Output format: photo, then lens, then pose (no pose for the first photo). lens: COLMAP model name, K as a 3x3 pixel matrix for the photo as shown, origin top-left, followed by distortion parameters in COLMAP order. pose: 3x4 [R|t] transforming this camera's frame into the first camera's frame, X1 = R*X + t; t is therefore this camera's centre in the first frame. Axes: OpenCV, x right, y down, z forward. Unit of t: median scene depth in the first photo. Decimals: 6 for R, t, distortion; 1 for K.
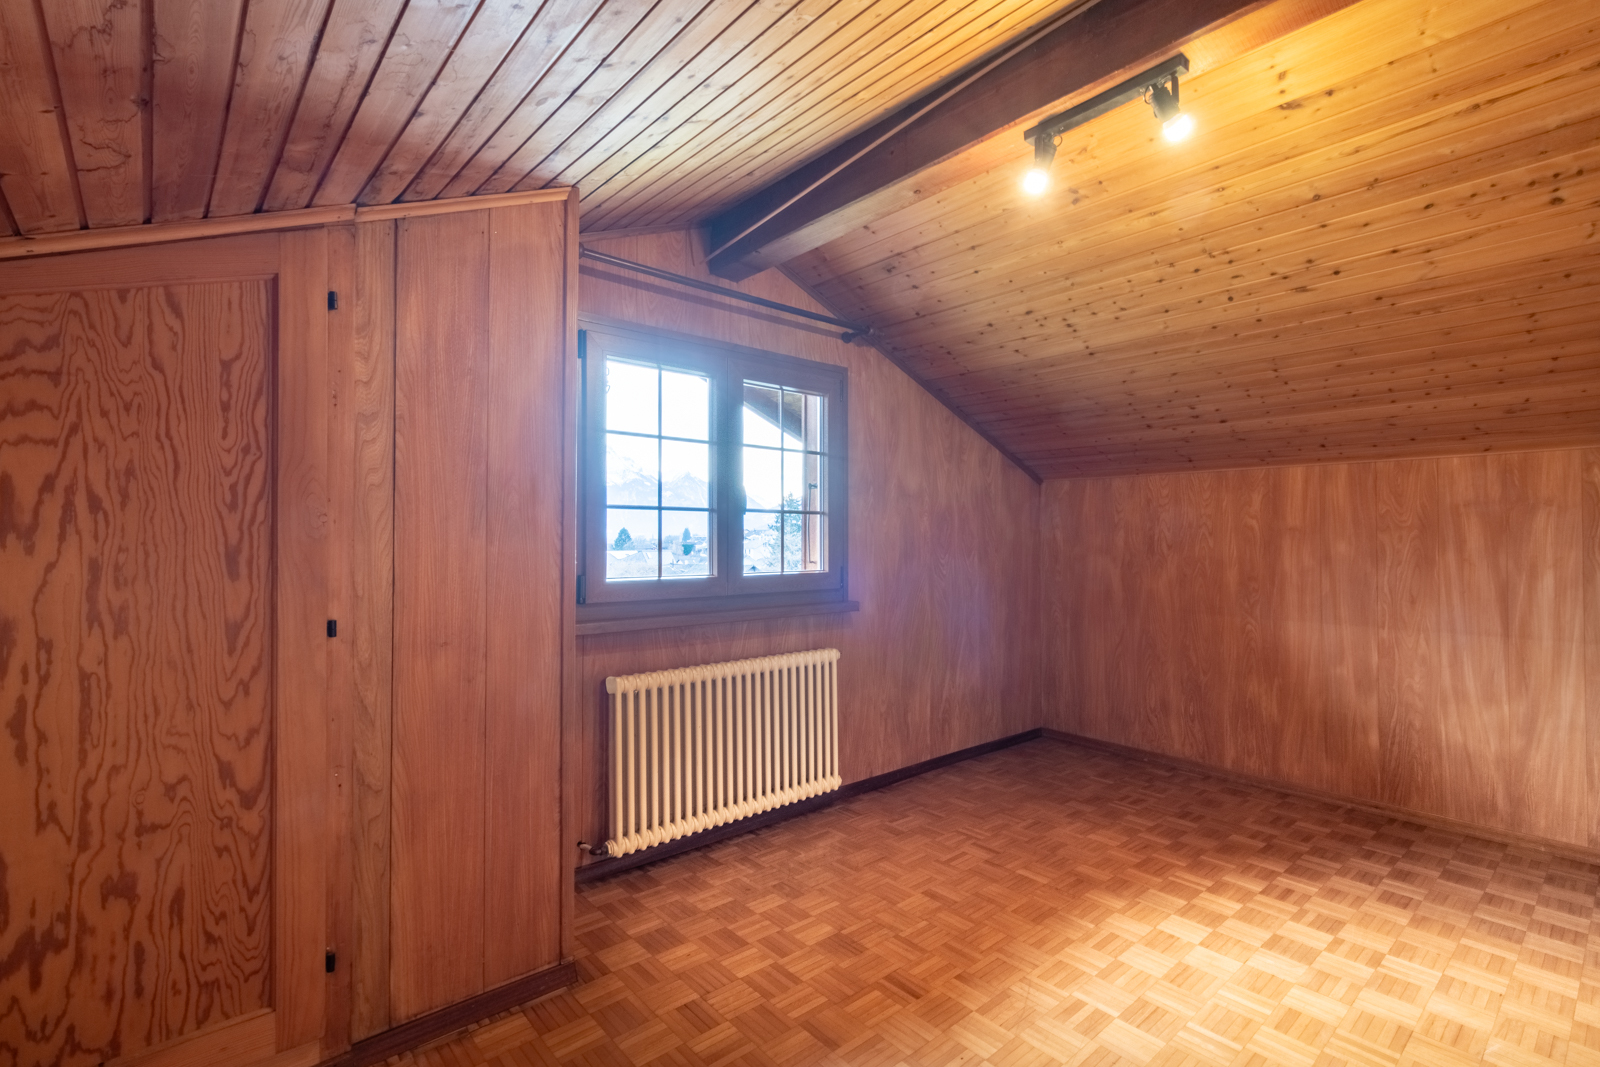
lens RADIAL K [[738.8, 0, 809.1], [0, 738.8, 531.7], [0, 0, 1]] dist [-0.000708, -0.000113]
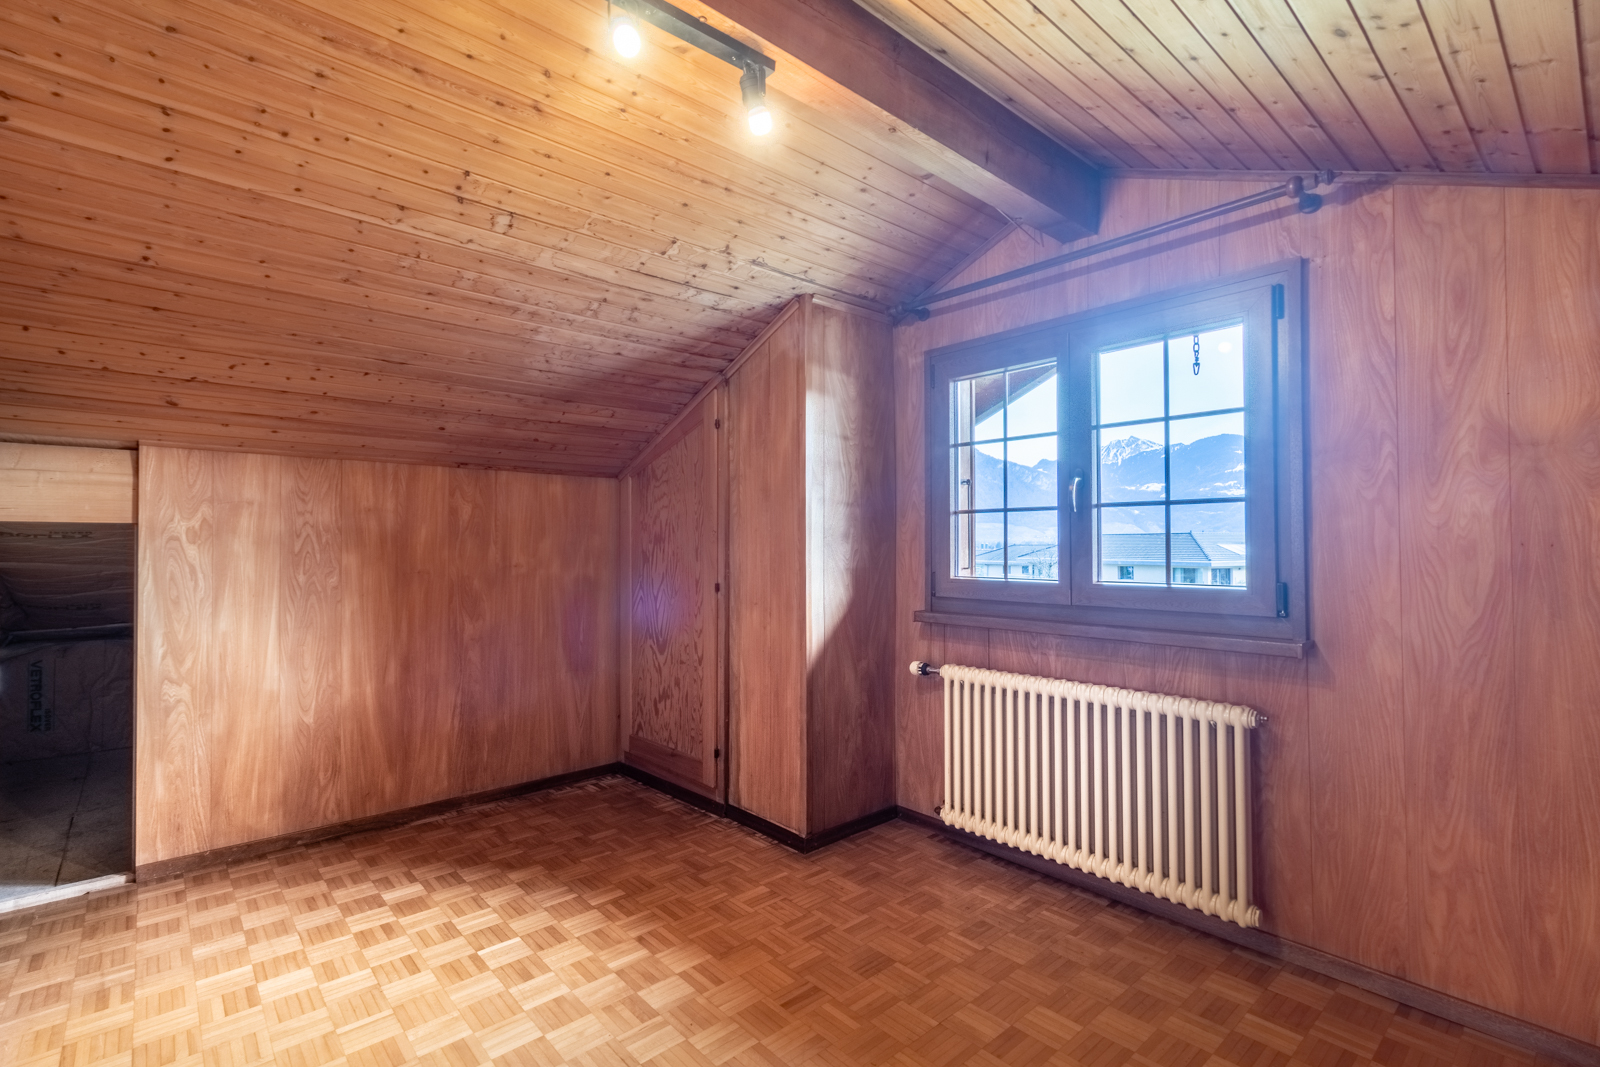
lens RADIAL K [[738.8, 0, 797.4], [0, 738.8, 528.9], [0, 0, 1]] dist [-0.000708, -0.000113]
pose [[0.001895, -0.019874, -0.999801, 0.787817], [0.016539, 0.999666, -0.019840, 0.008732], [0.999861, -0.016499, 0.002224, 0.701608]]
